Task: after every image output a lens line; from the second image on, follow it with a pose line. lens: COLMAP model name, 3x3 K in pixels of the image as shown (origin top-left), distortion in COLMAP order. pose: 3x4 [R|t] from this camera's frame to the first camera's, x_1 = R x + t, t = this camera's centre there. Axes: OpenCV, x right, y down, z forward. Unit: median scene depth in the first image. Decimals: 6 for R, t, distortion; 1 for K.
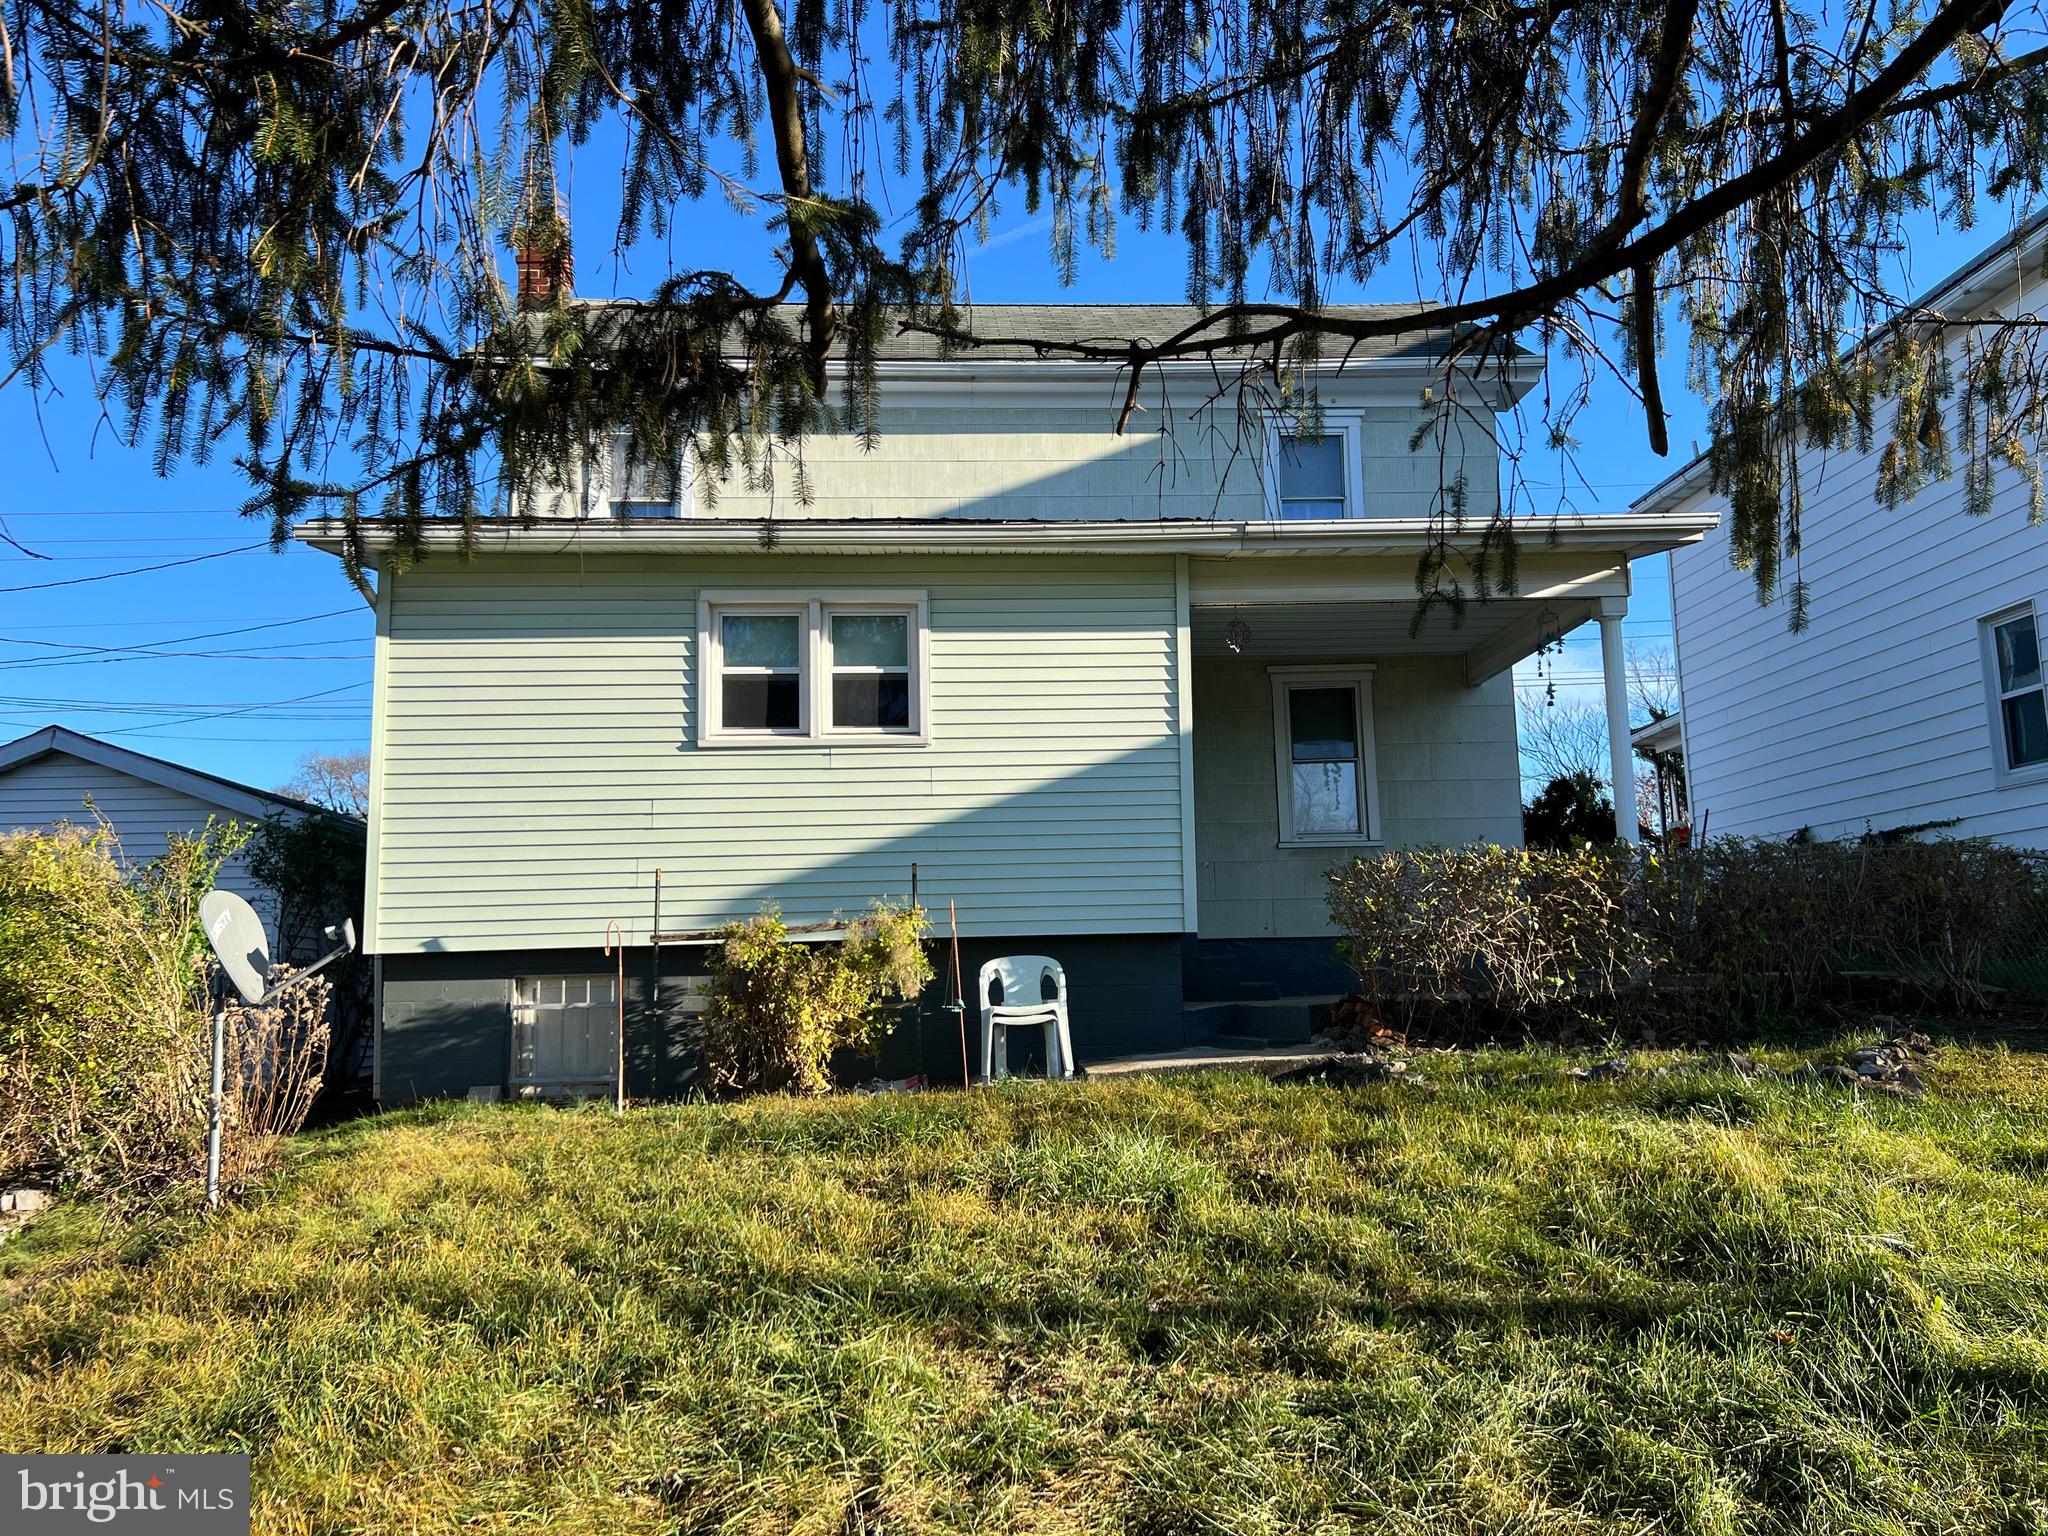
lens RADIAL K [[1538.6, 0, 1037.5], [0, 1538.6, 766.6], [0, 0, 1]] dist [0.059520, -0.074121]
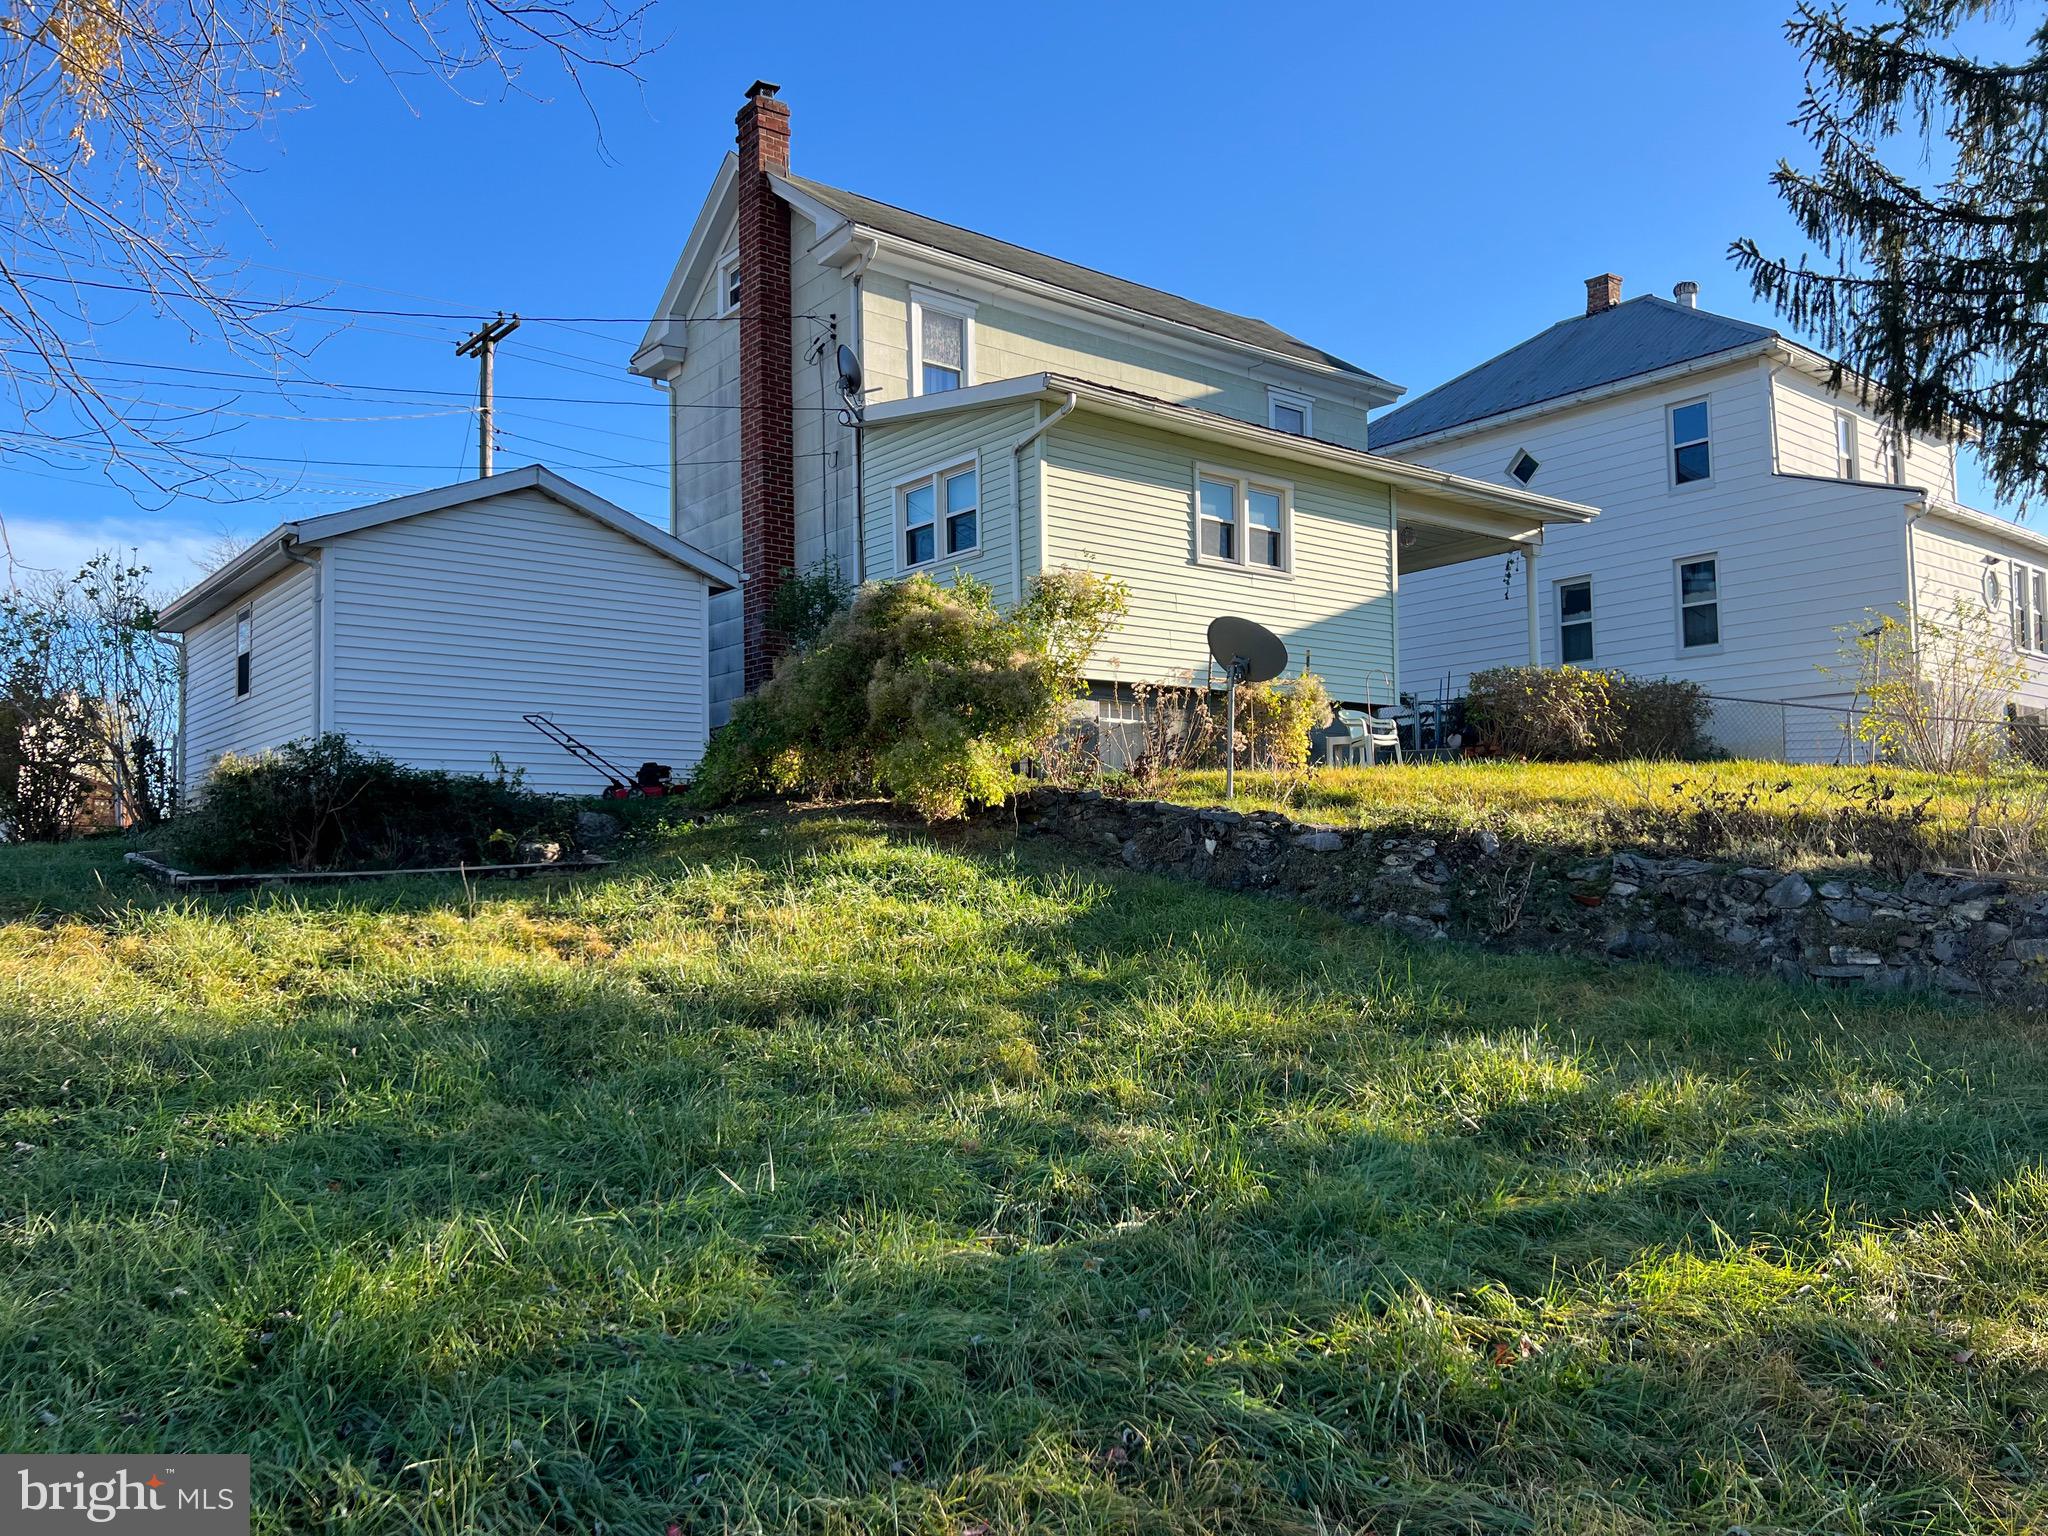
lens RADIAL K [[1538.6, 0, 1038.4], [0, 1538.6, 787.0], [0, 0, 1]] dist [0.059520, -0.074121]
pose [[0.808068, 0.045516, 0.587328, -1.239820], [-0.090058, 0.994836, 0.046808, 0.152205], [-0.582164, -0.090717, 0.807994, -0.184887]]
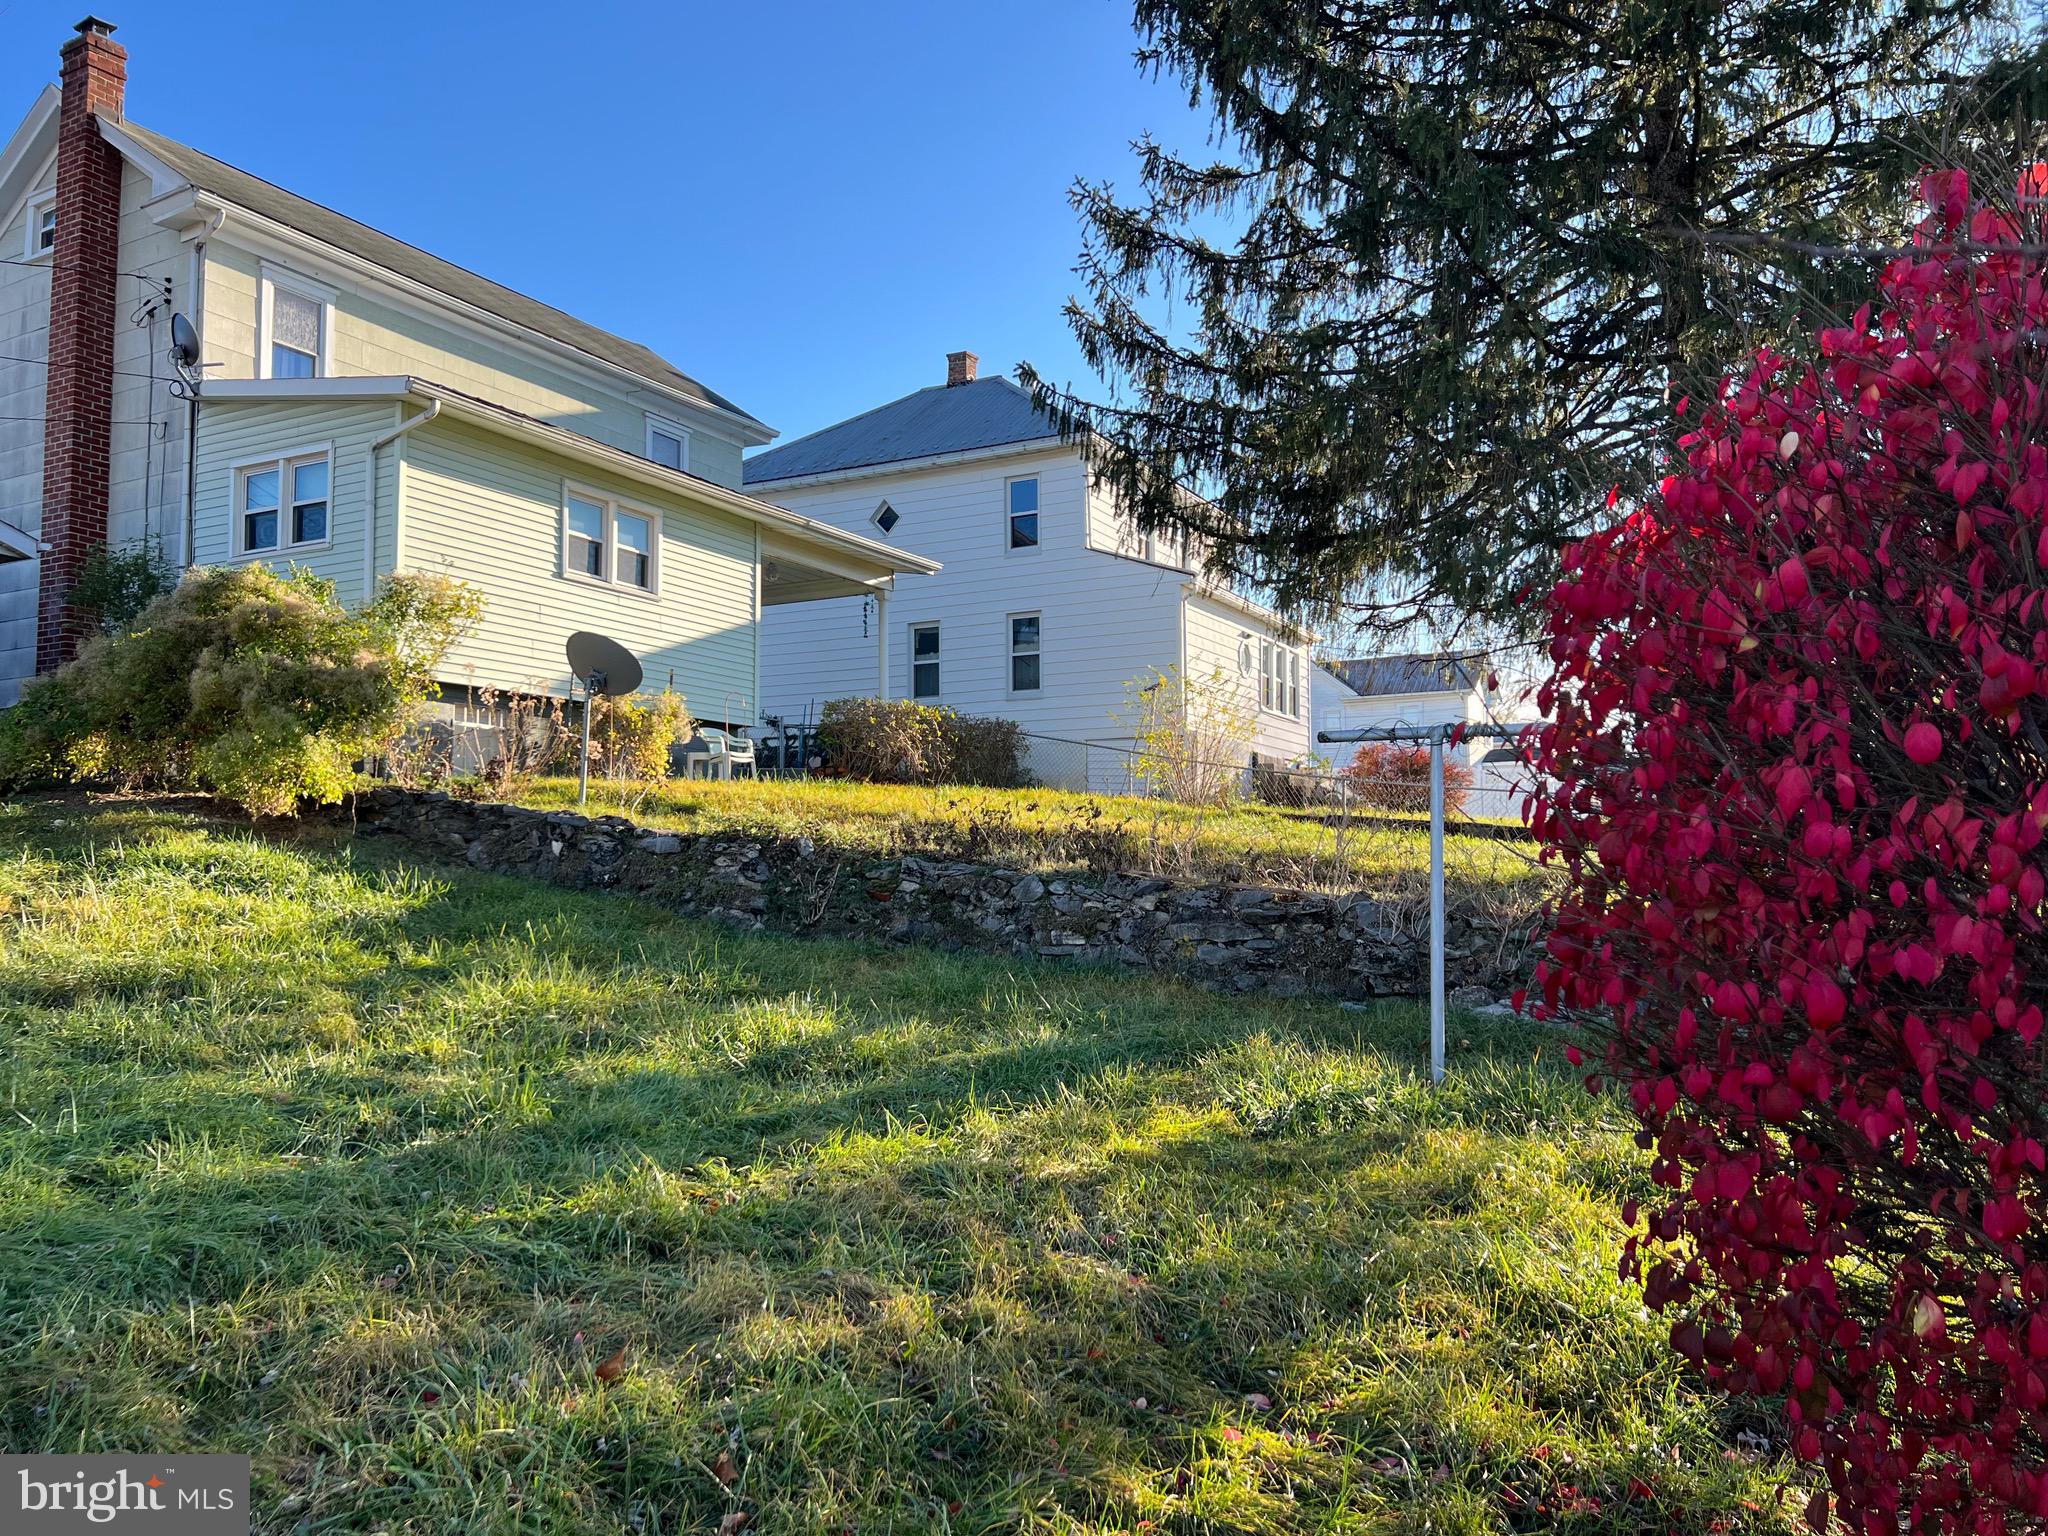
lens RADIAL K [[1538.6, 0, 1055.4], [0, 1538.6, 780.8], [0, 0, 1]] dist [0.059520, -0.074121]
pose [[0.513109, 0.083451, 0.854257, -1.305424], [-0.134711, 0.990758, -0.015871, 0.152229], [-0.847686, -0.106935, 0.519609, -0.297521]]
